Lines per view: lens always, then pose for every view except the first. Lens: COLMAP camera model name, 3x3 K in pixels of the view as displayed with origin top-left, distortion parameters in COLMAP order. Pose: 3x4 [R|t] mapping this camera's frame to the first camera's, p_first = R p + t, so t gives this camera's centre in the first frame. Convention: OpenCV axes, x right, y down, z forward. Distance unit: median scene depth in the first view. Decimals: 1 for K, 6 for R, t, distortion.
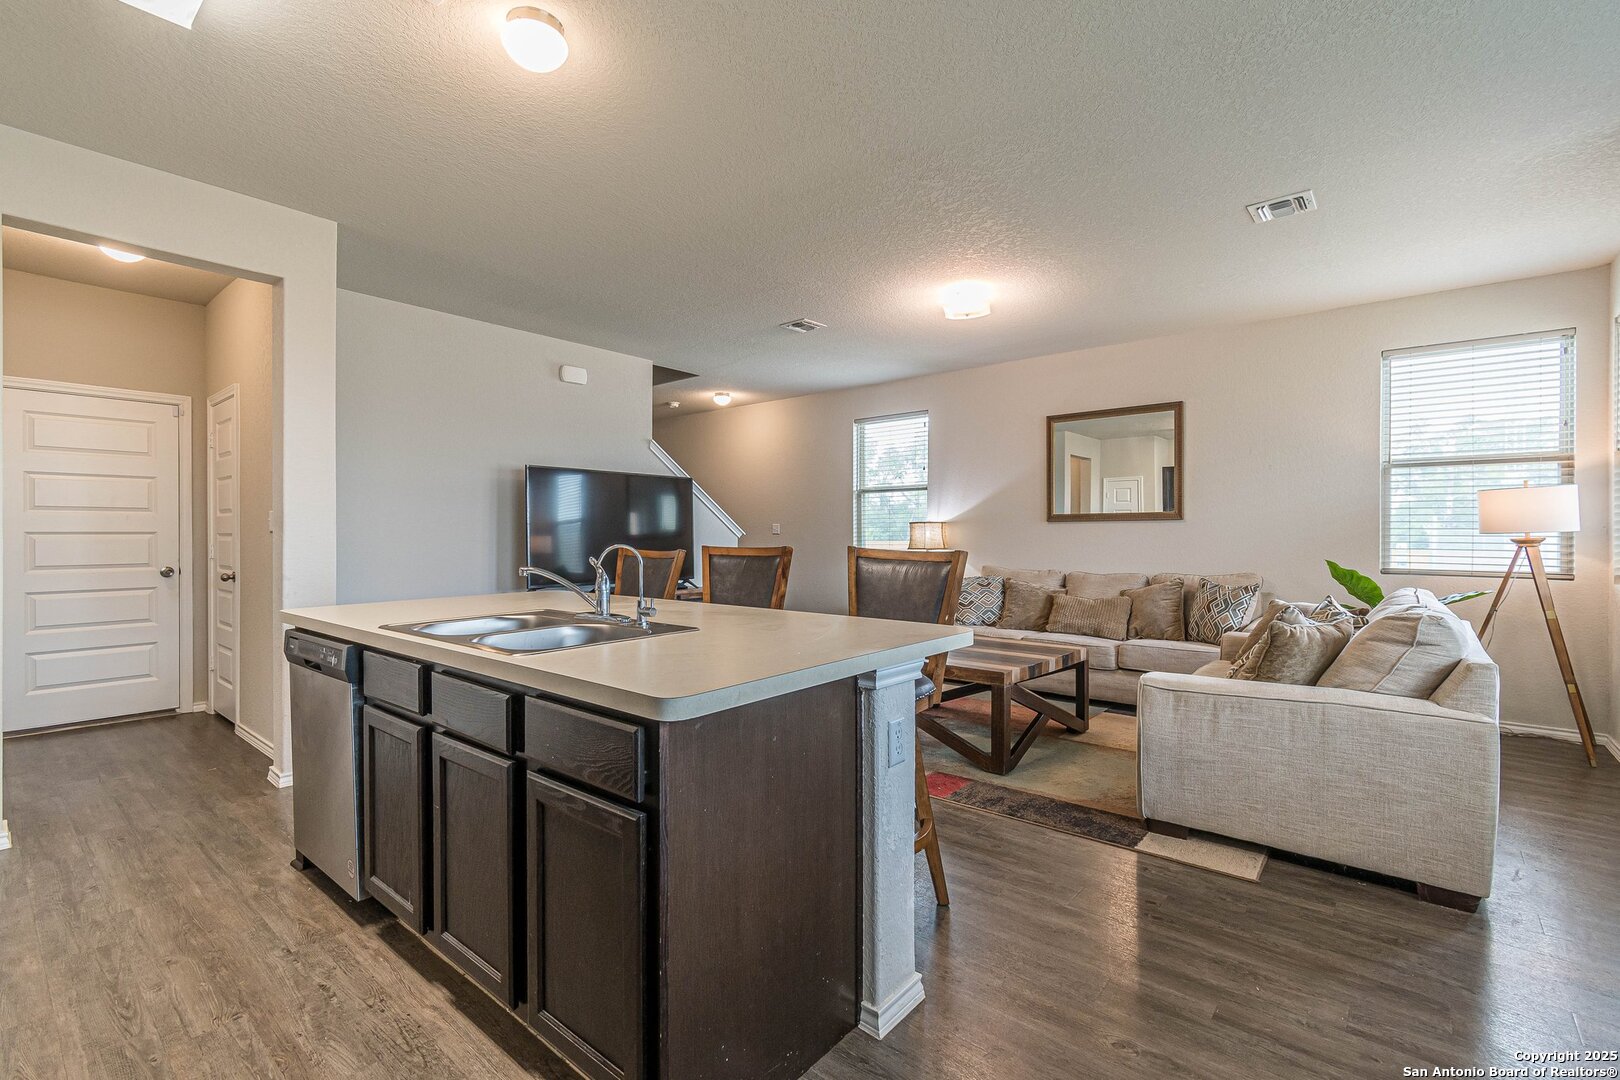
lens RADIAL K [[712.4, 0, 811.4], [0, 712.4, 535.2], [0, 0, 1]] dist [0.000608, 0.000009]
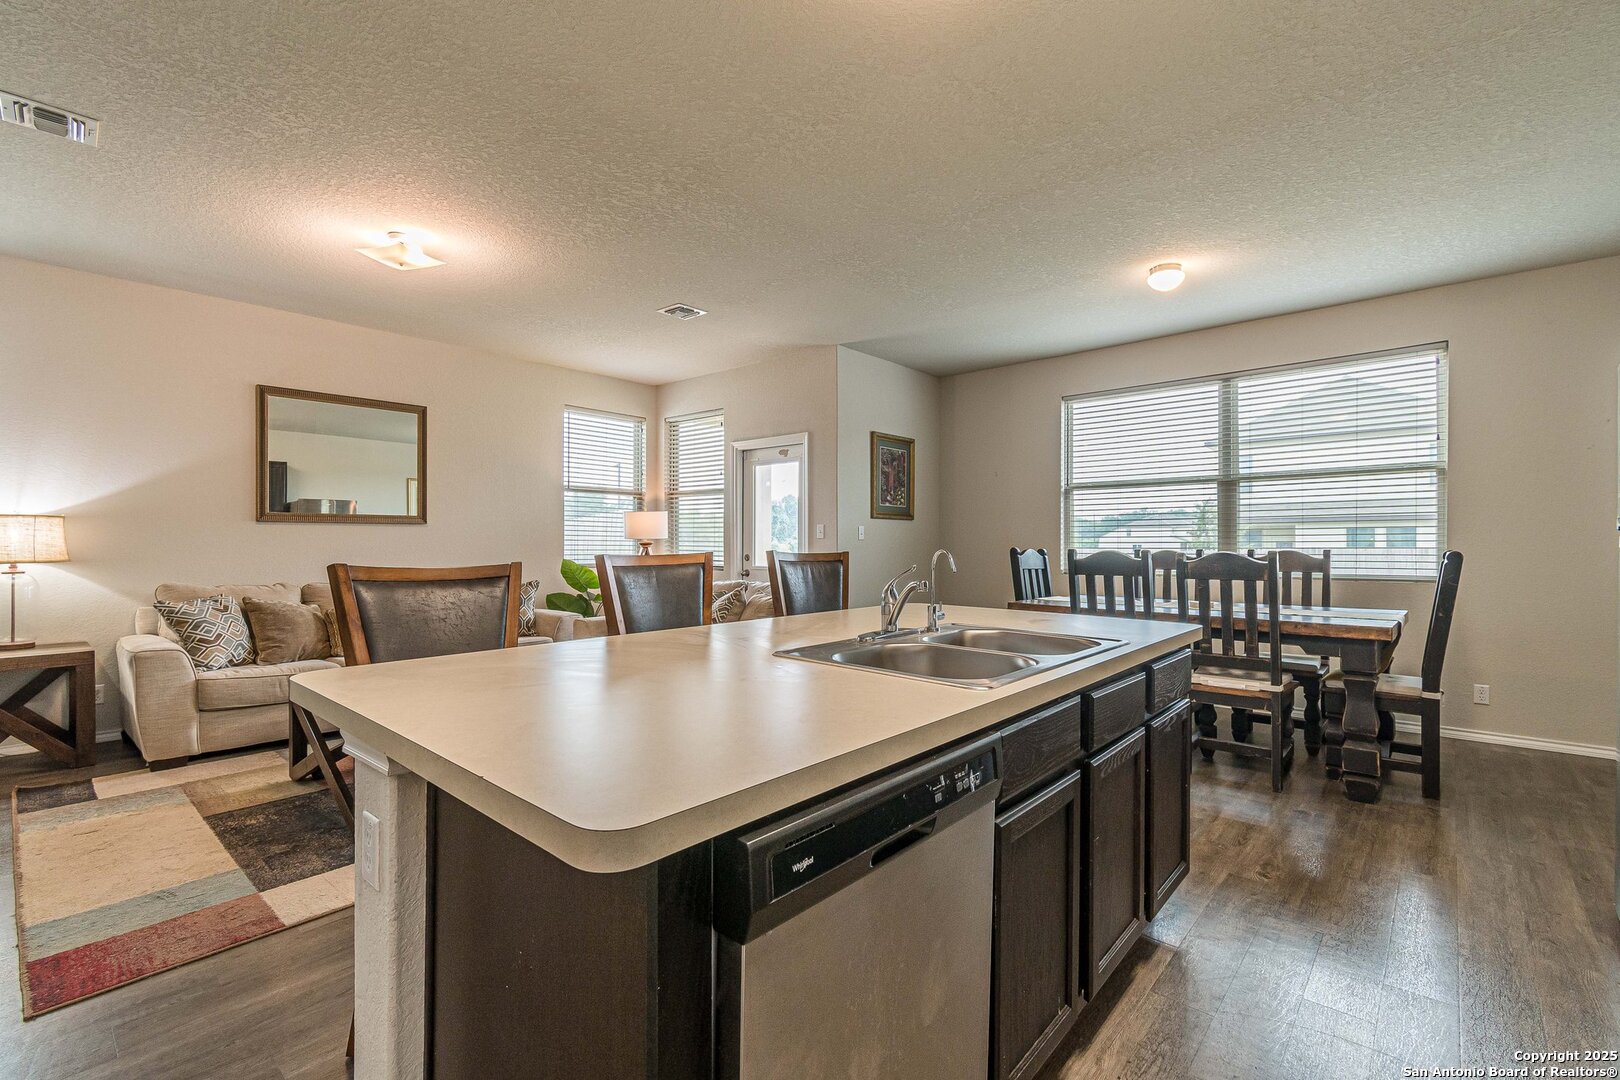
lens RADIAL K [[718.6, 0, 792.5], [0, 718.6, 538.5], [0, 0, 1]] dist [0.000215, -0.000420]
pose [[0.045758, 0.003227, 0.998947, -0.597258], [-0.001785, 0.999993, -0.003149, 0.000934], [-0.998951, -0.001639, 0.045764, 0.550700]]
